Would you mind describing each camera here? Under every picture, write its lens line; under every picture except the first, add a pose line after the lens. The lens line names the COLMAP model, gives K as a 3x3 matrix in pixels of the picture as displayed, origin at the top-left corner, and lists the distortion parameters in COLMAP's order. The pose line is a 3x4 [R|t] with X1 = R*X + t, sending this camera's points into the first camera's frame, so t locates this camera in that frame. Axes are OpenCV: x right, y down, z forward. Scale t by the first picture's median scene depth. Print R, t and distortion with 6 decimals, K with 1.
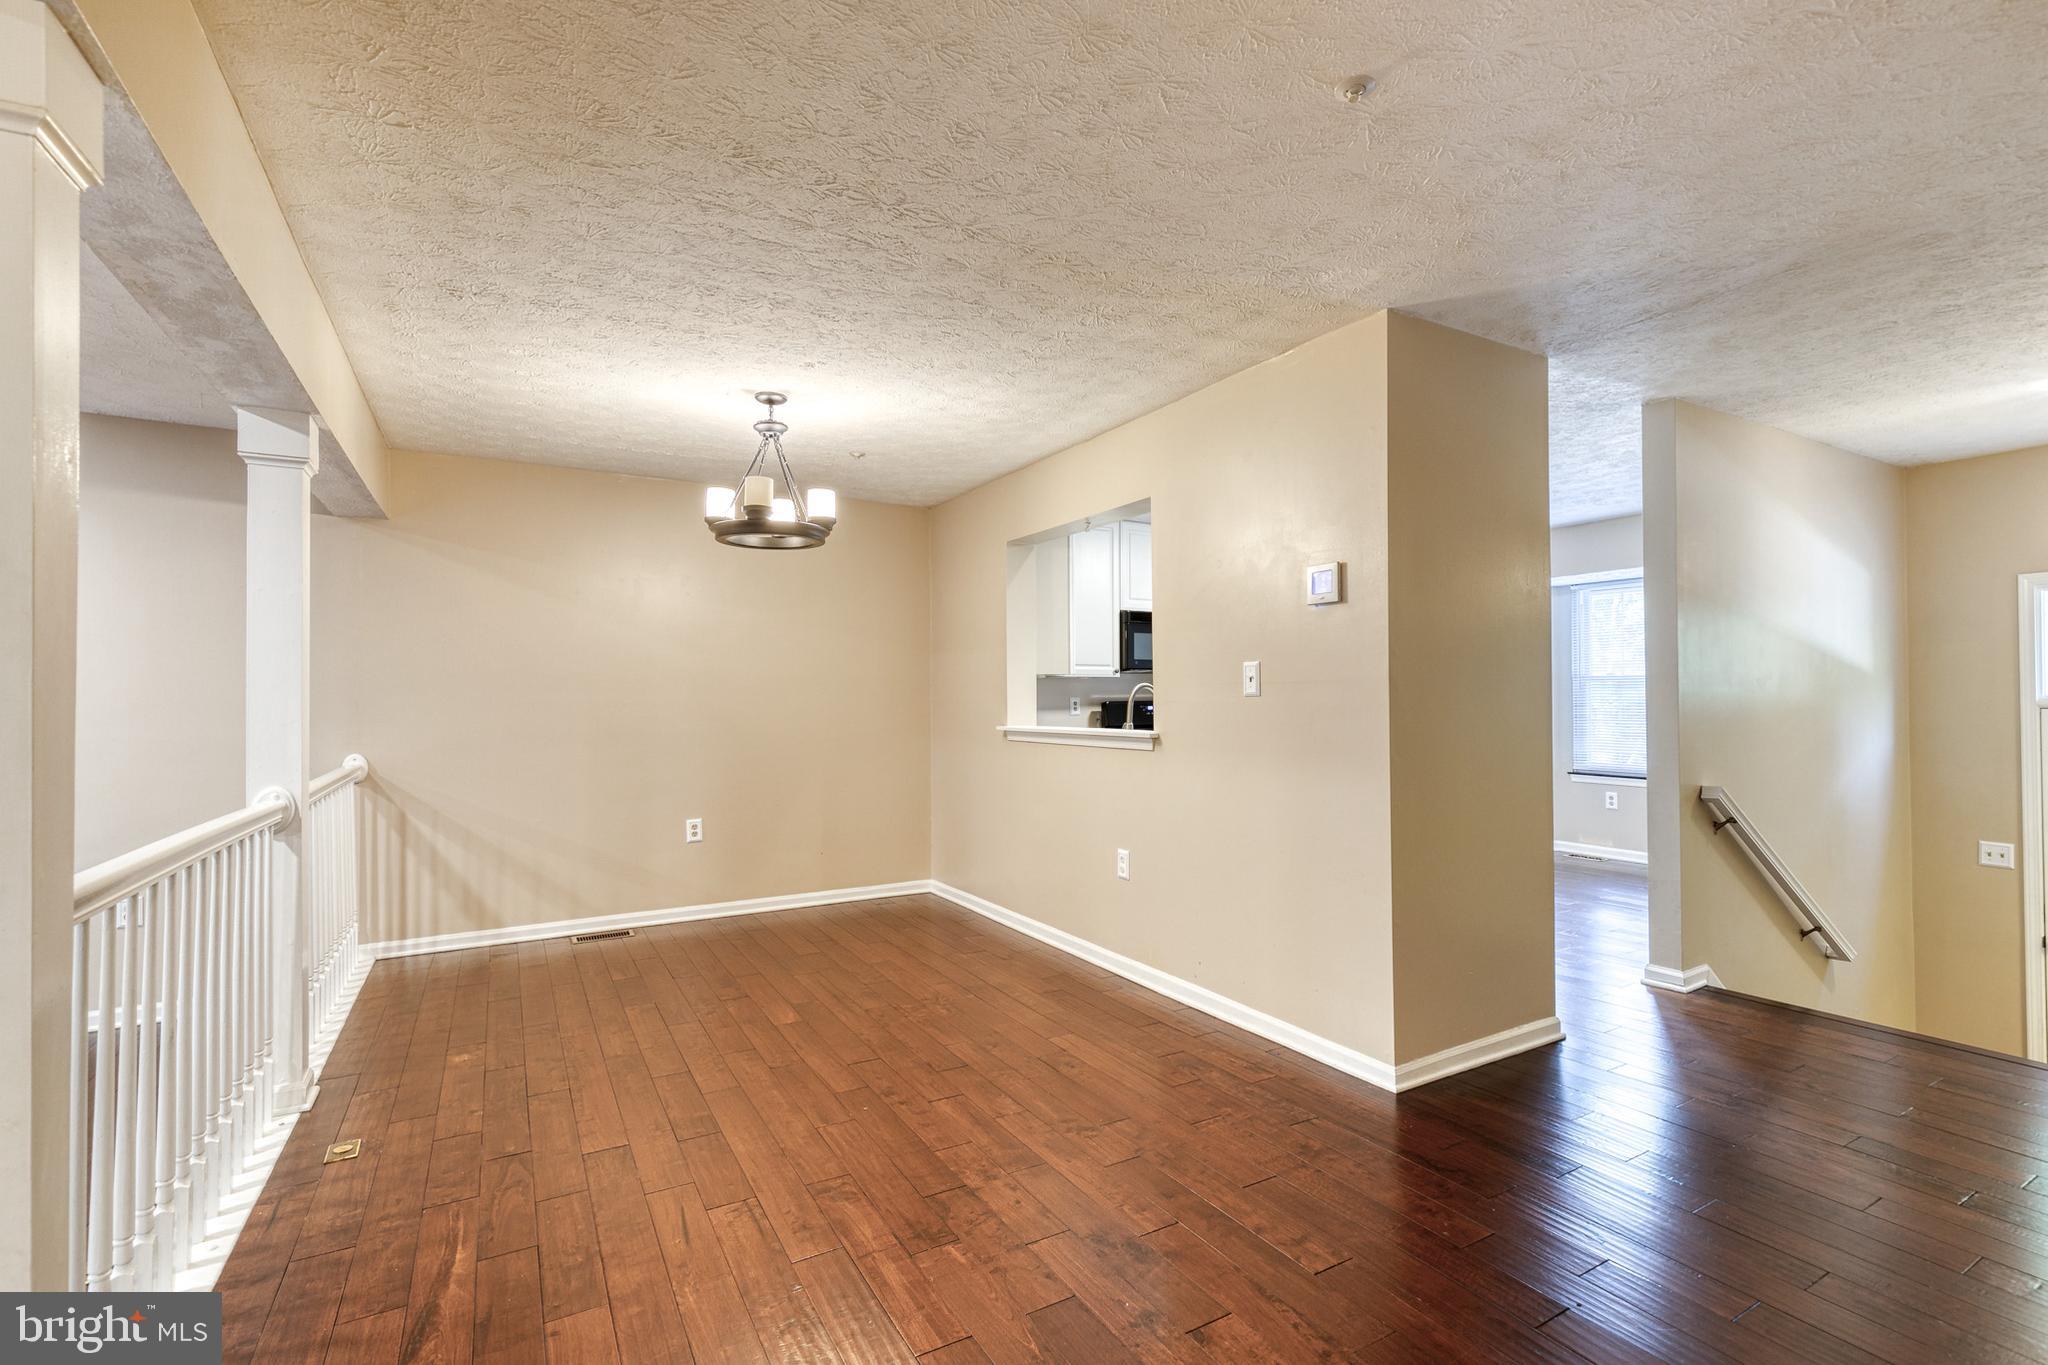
lens RADIAL K [[918.1, 0, 1029.0], [0, 918.1, 696.7], [0, 0, 1]] dist [0.003602, 0.000660]
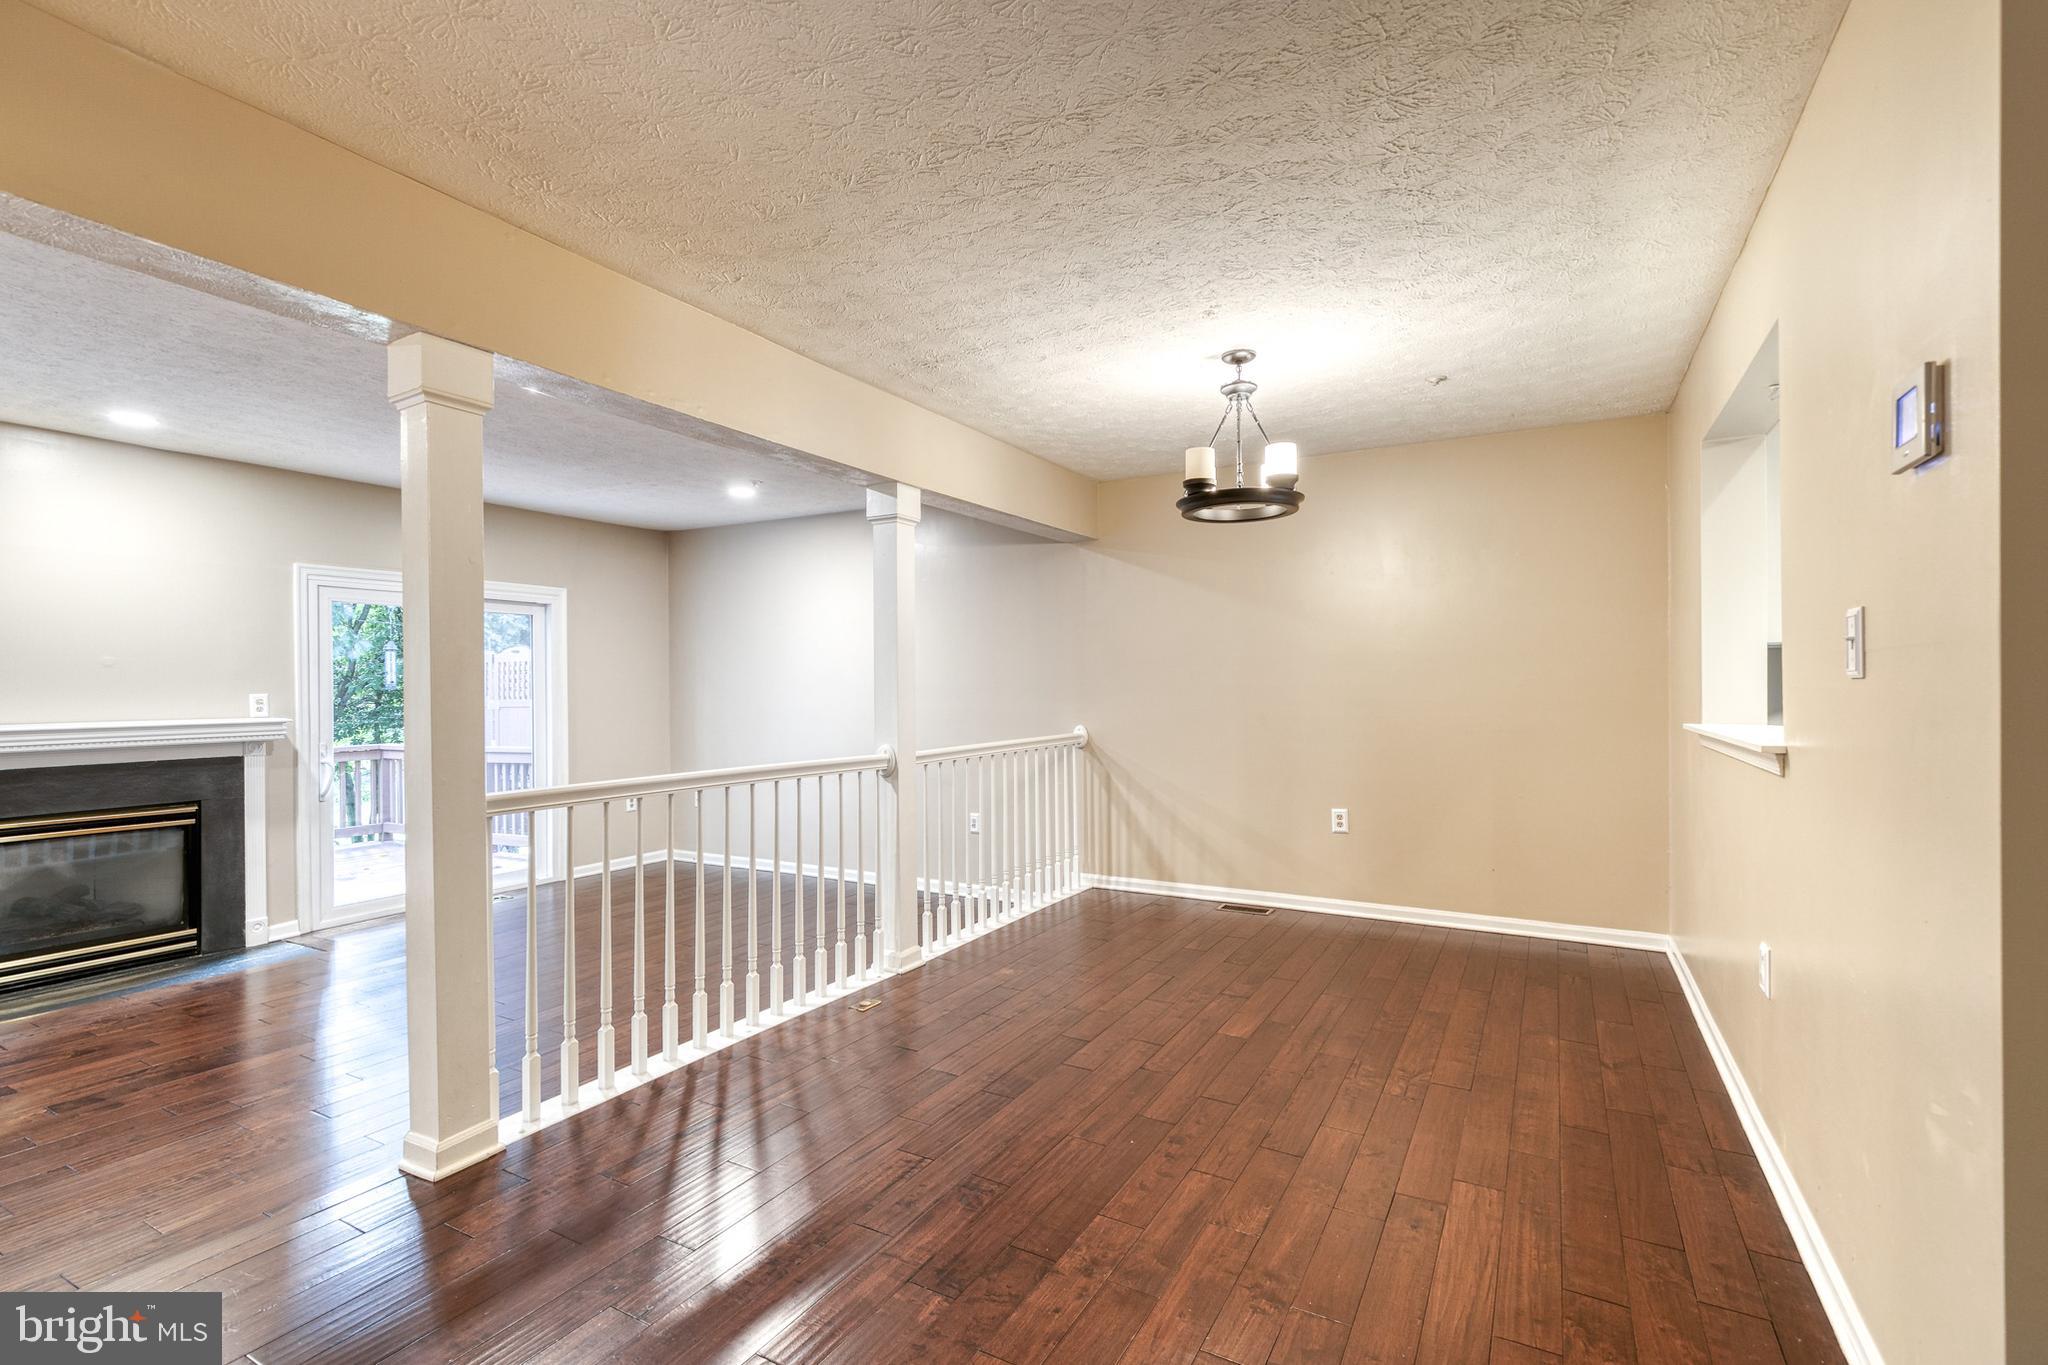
lens RADIAL K [[921.7, 0, 1043.0], [0, 921.7, 702.7], [0, 0, 1]] dist [-0.004068, -0.000067]
pose [[0.494846, 0.018851, -0.868776, 0.363132], [0.011206, 0.999543, 0.028072, -0.007208], [0.868909, -0.023627, 0.494408, 0.314422]]
